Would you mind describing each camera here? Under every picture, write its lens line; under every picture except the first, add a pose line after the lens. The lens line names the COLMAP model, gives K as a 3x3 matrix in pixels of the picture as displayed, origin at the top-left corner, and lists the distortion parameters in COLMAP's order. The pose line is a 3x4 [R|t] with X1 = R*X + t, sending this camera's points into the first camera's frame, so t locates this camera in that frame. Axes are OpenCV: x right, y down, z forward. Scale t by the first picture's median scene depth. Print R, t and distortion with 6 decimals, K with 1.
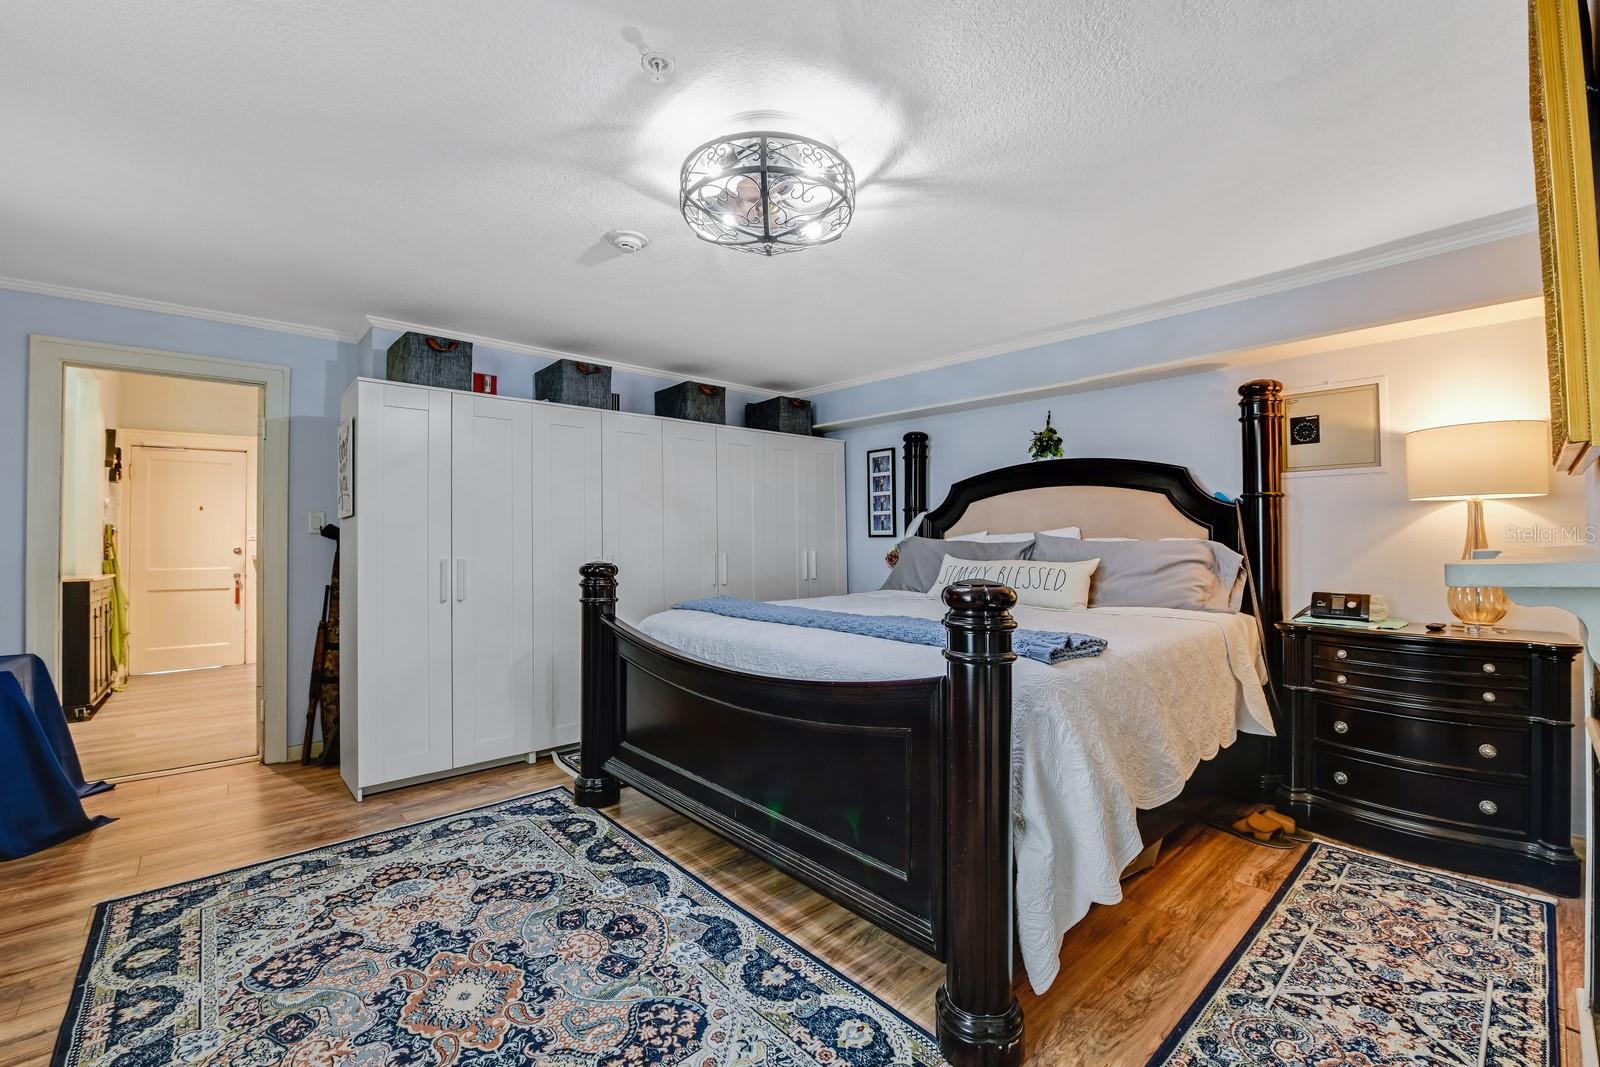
lens RADIAL K [[672.3, 0, 799.5], [0, 672.3, 531.1], [0, 0, 1]] dist [-0.016421, -0.000618]
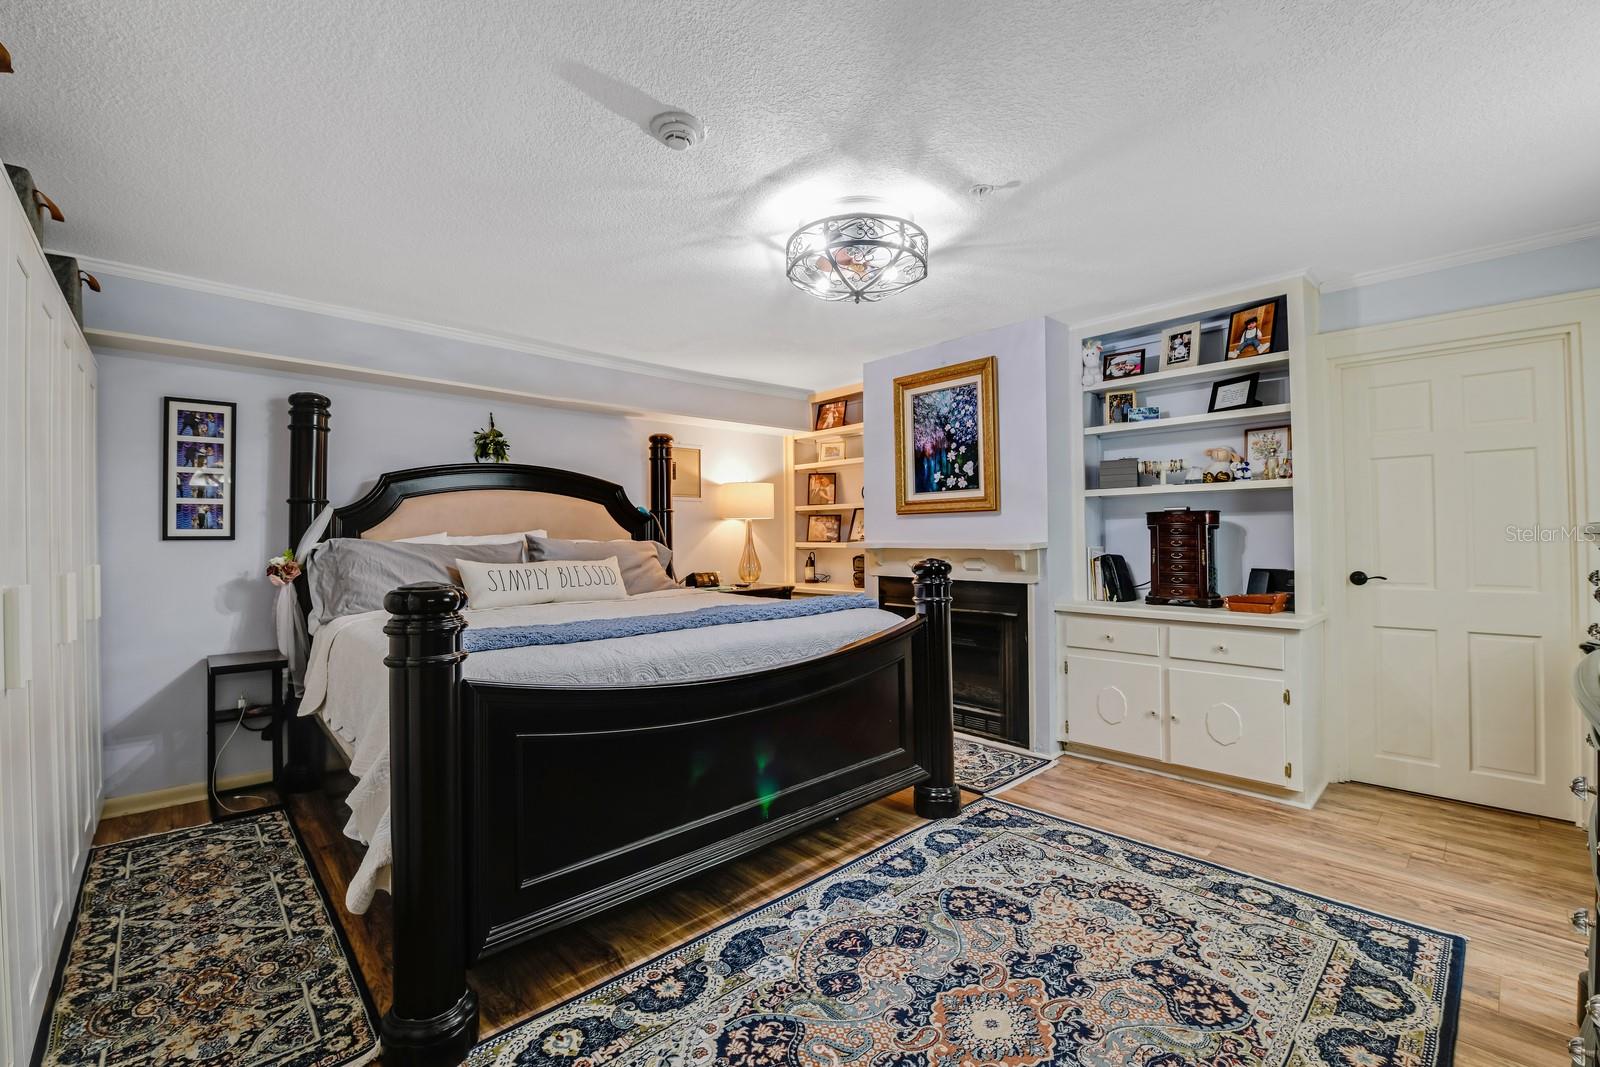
lens RADIAL K [[672.3, 0, 799.5], [0, 672.3, 531.1], [0, 0, 1]] dist [-0.016421, -0.000618]
pose [[-0.025832, 0.016917, 0.999523, -1.163504], [-0.002364, 0.999853, -0.016984, 0.022258], [-0.999664, -0.002801, -0.025788, 1.046020]]
